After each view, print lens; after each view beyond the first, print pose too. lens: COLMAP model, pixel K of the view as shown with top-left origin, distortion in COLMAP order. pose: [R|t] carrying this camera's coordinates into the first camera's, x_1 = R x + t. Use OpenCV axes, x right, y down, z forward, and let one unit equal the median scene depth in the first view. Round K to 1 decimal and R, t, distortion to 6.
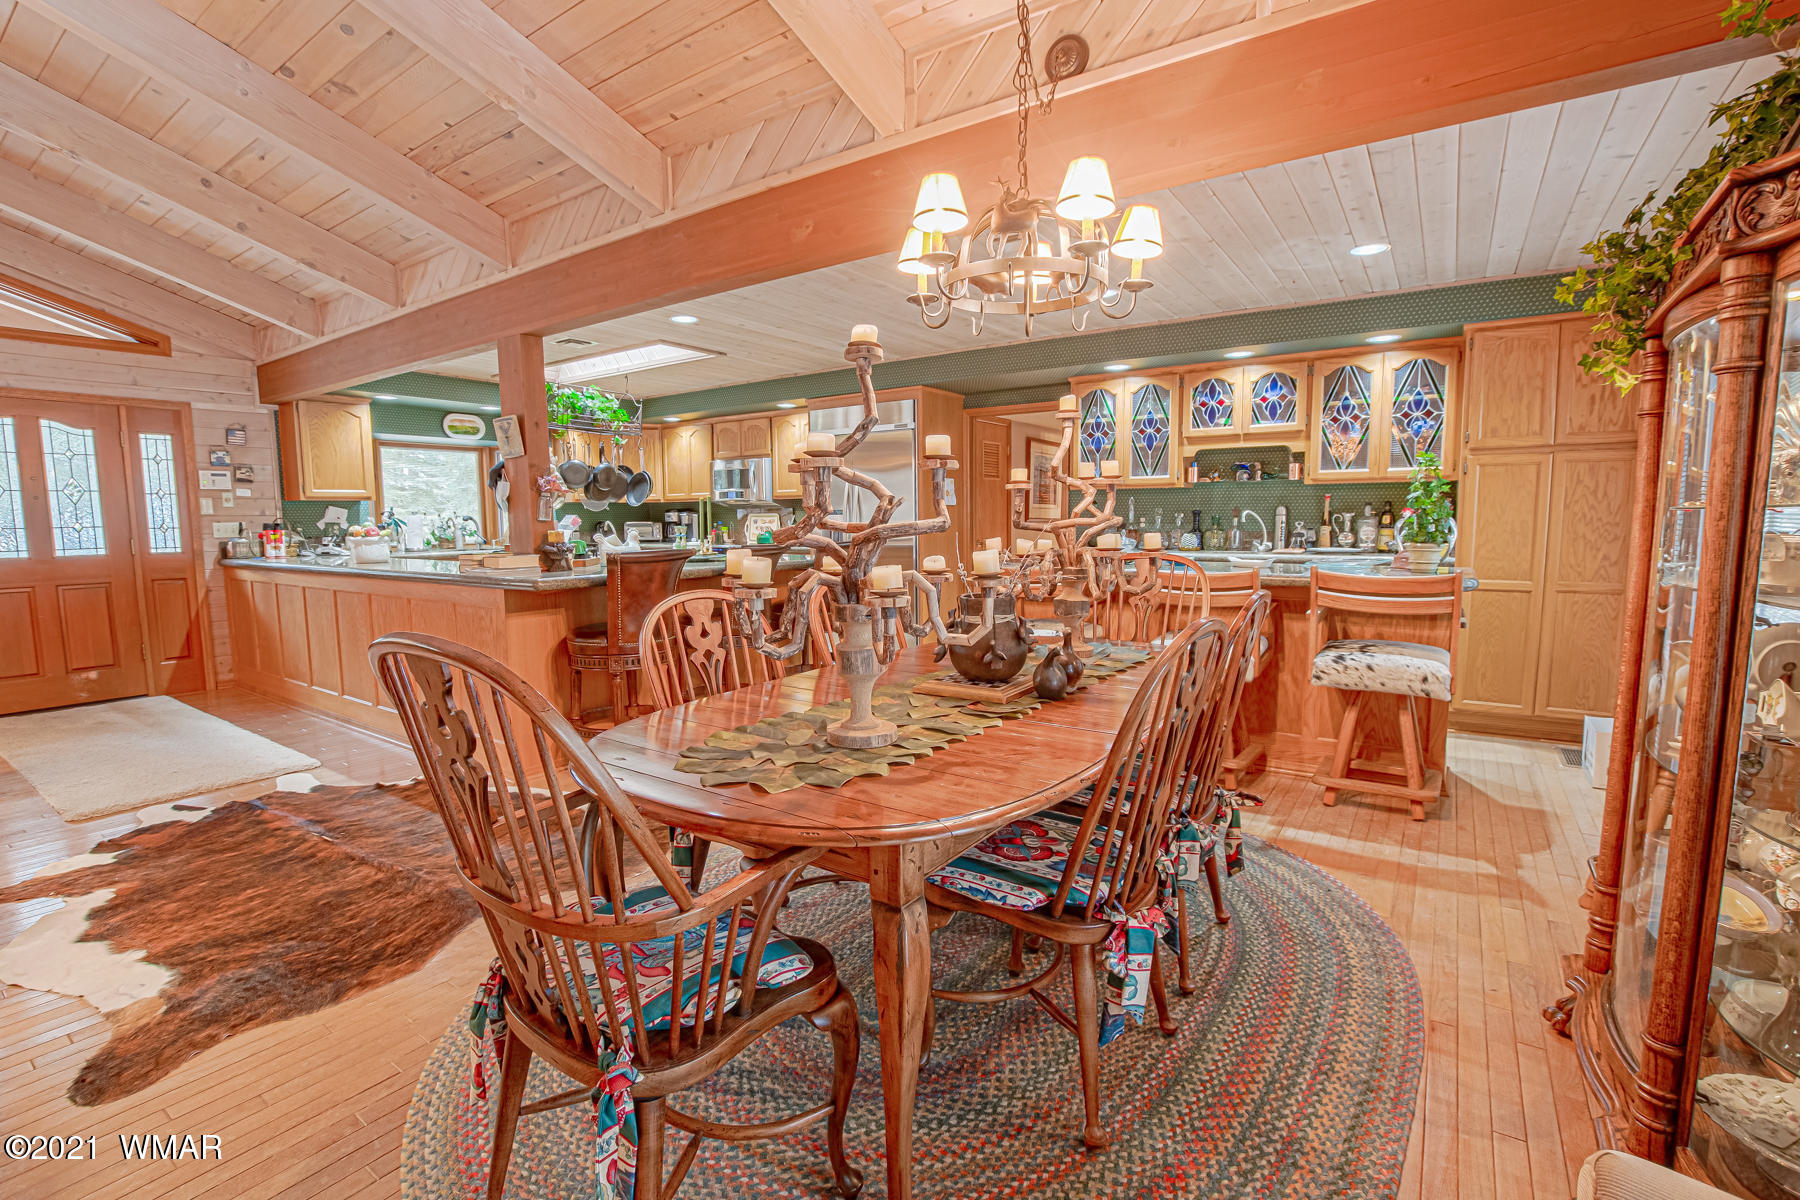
lens RADIAL K [[809.6, 0, 893.7], [0, 809.6, 602.2], [0, 0, 1]] dist [-0.034445, 0.004852]
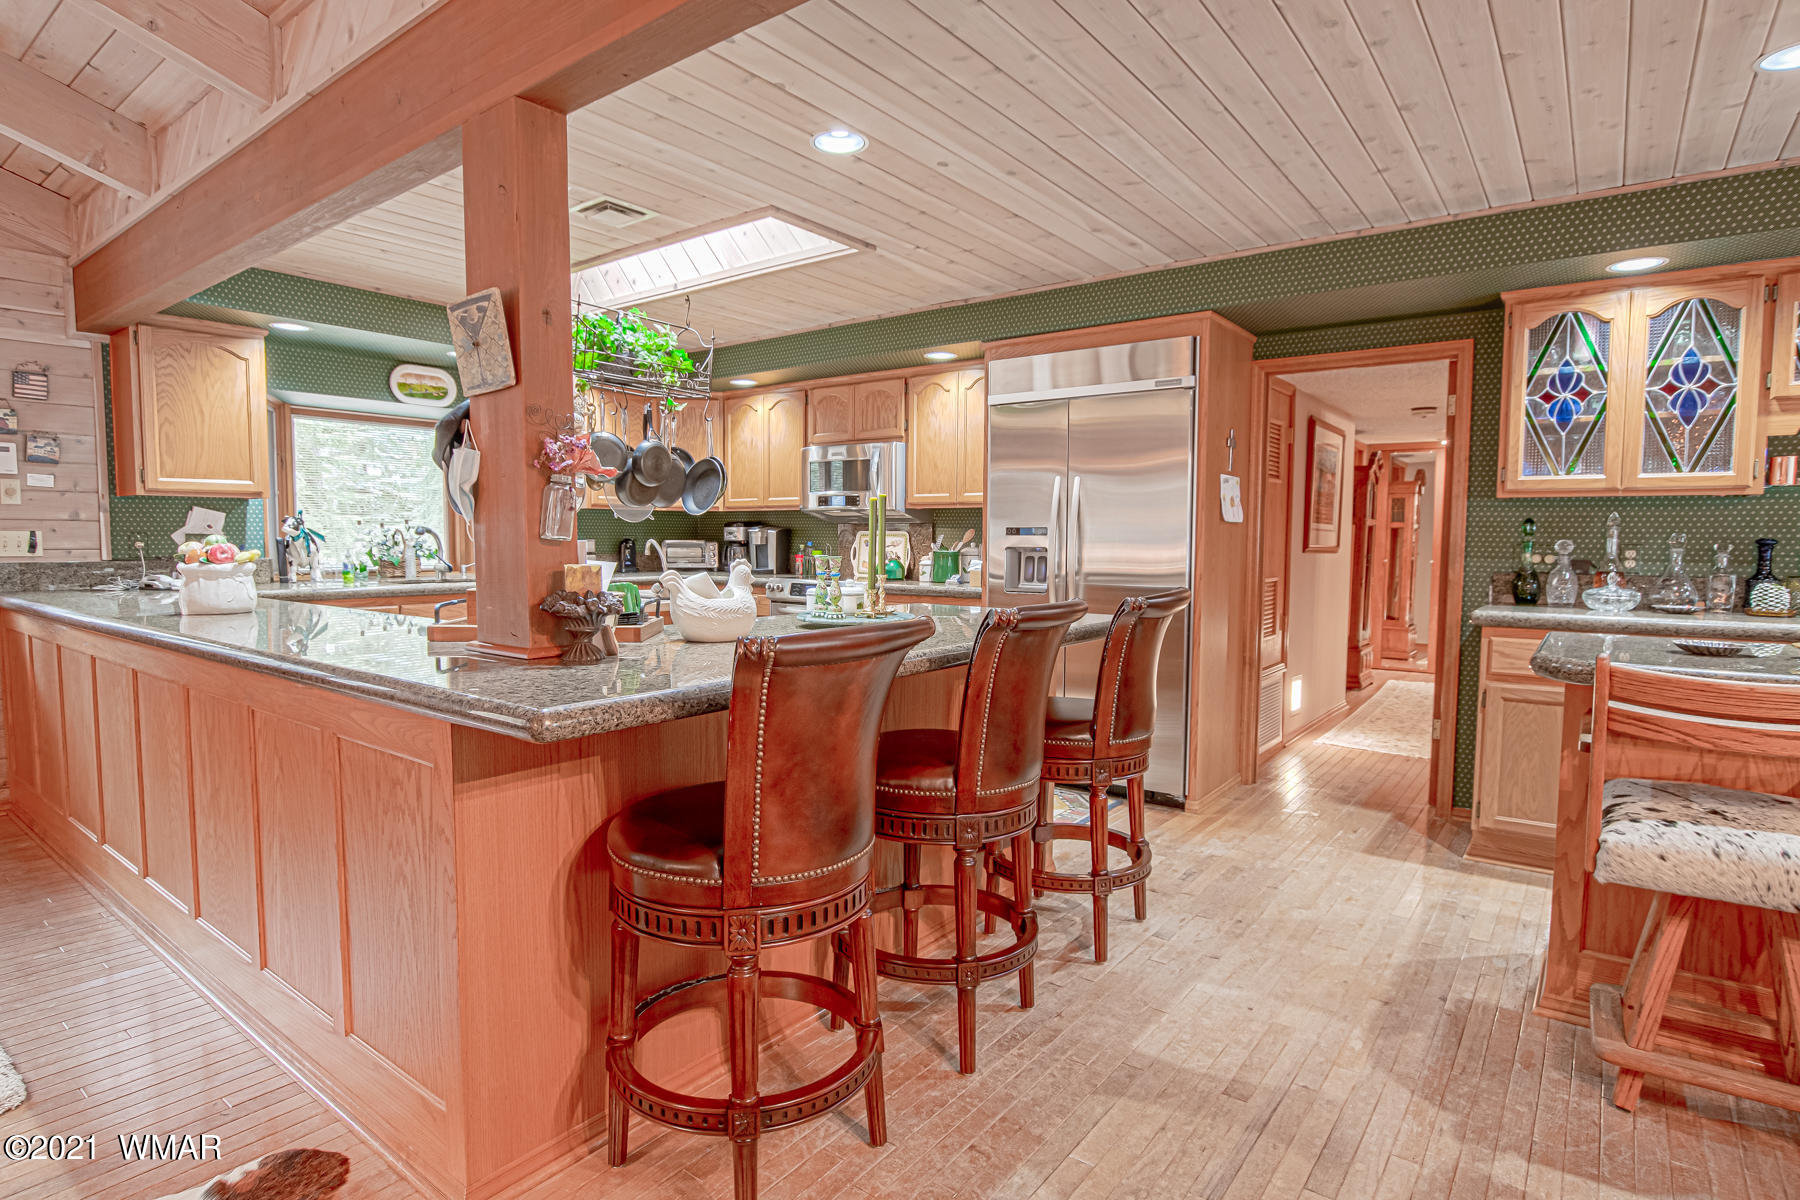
lens RADIAL K [[944.2, 0, 891.4], [0, 944.2, 603.1], [0, 0, 1]] dist [-0.029249, 0.008133]
pose [[0.998731, 0.018965, -0.046666, -0.174372], [-0.020533, 0.999232, -0.033362, -0.041357], [0.045997, 0.034278, 0.998353, 0.382183]]
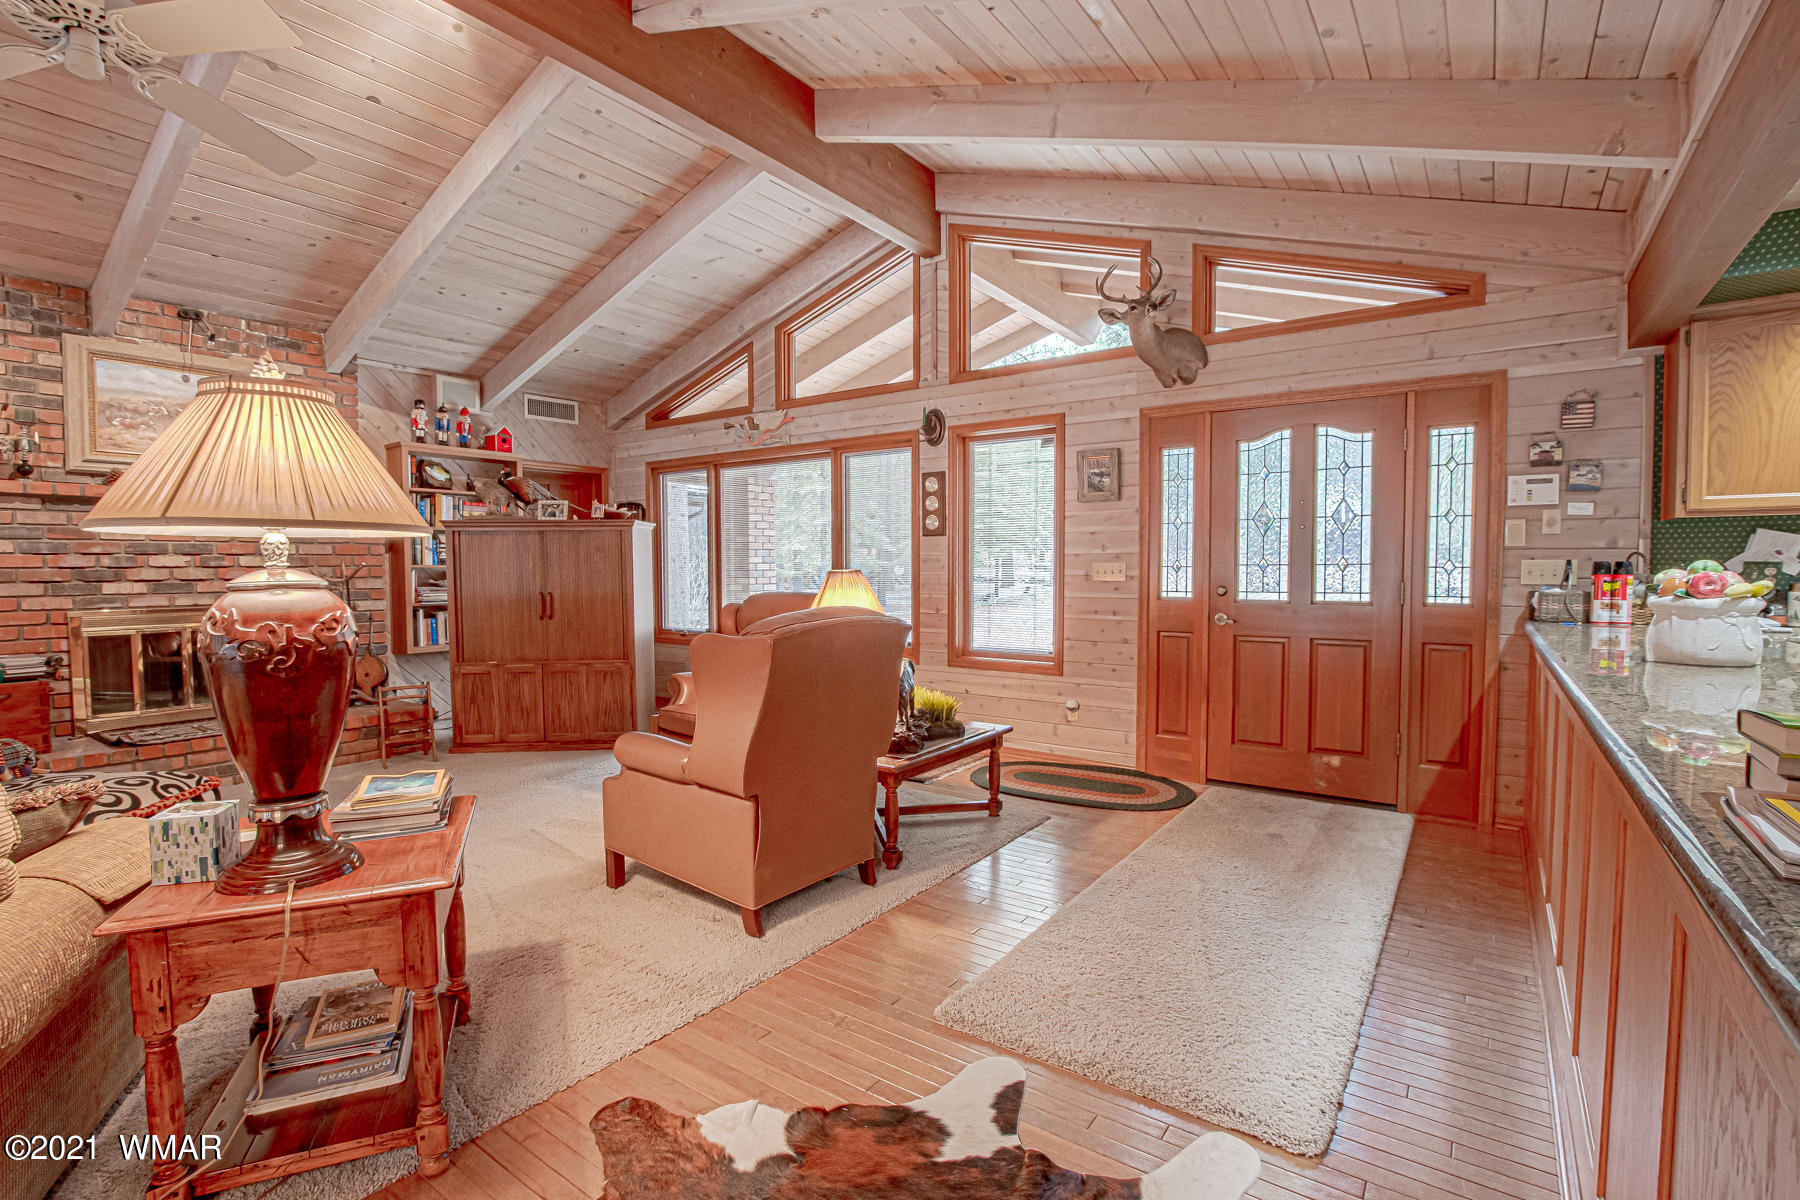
lens RADIAL K [[825.3, 0, 892.2], [0, 825.3, 602.5], [0, 0, 1]] dist [-0.035727, 0.005873]
pose [[-0.019422, 0.053491, -0.998379, -0.237339], [-0.102430, 0.993207, 0.055207, -0.055734], [0.994551, 0.103337, -0.013811, 0.562137]]
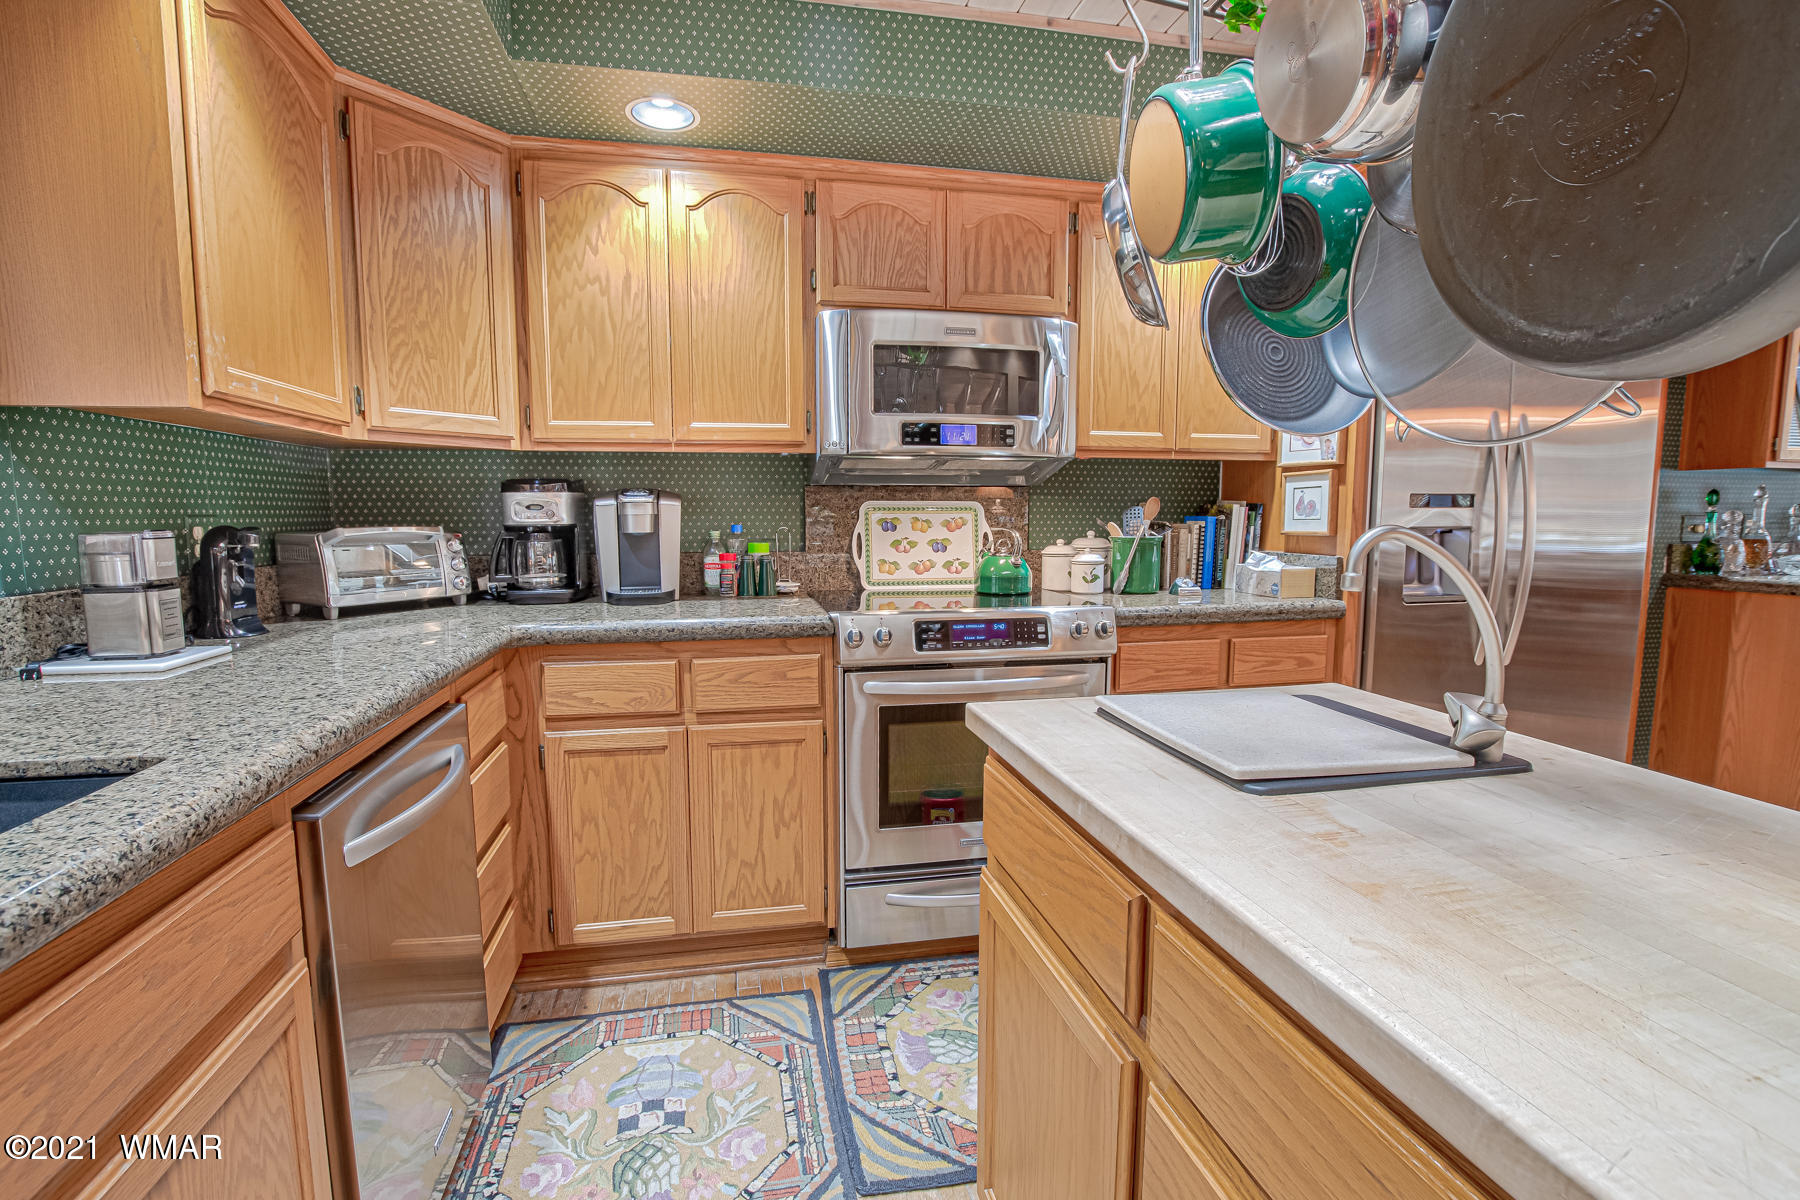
lens RADIAL K [[825.3, 0, 892.2], [0, 825.3, 602.5], [0, 0, 1]] dist [-0.035727, 0.005873]
pose [[0.685031, -0.071018, 0.725044, -0.617125], [0.072103, 0.996960, 0.029528, -0.116370], [-0.724937, 0.032051, 0.688069, 1.148652]]
